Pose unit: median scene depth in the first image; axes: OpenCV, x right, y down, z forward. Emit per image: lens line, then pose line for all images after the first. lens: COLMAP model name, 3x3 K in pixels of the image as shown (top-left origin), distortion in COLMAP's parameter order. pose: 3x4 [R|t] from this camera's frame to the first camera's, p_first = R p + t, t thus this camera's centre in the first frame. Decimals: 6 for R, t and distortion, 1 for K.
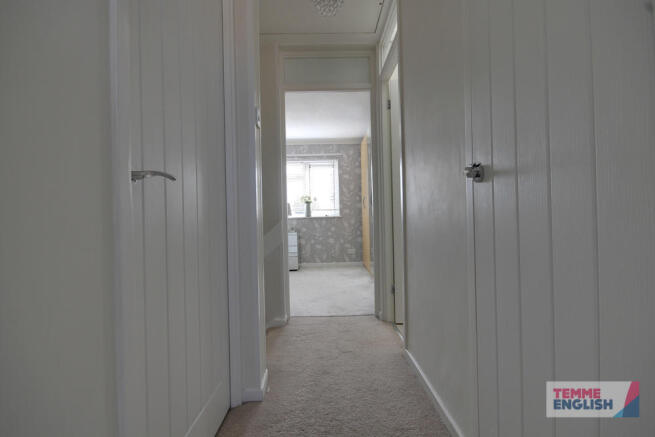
lens RADIAL K [[304.2, 0, 326.9], [0, 304.2, 218.3], [0, 0, 1]] dist [-0.000182, -0.000068]
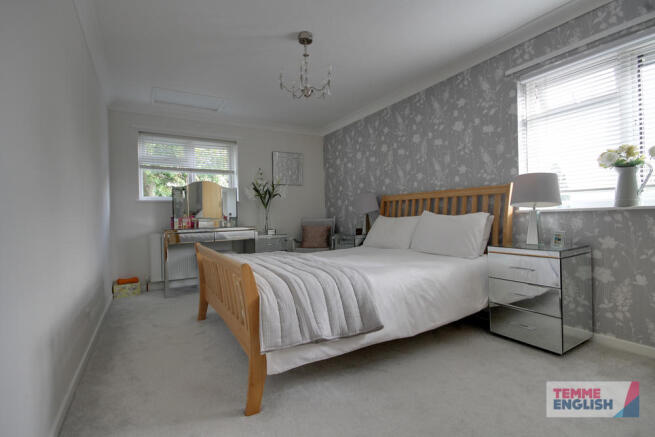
lens RADIAL K [[304.2, 0, 327.0], [0, 304.2, 217.4], [0, 0, 1]] dist [-0.000182, -0.000068]
pose [[0.499851, 0.016779, -0.865949, 0.068938], [0.009314, 0.999650, 0.024745, -0.004227], [0.866061, -0.020434, 0.499520, 0.532884]]
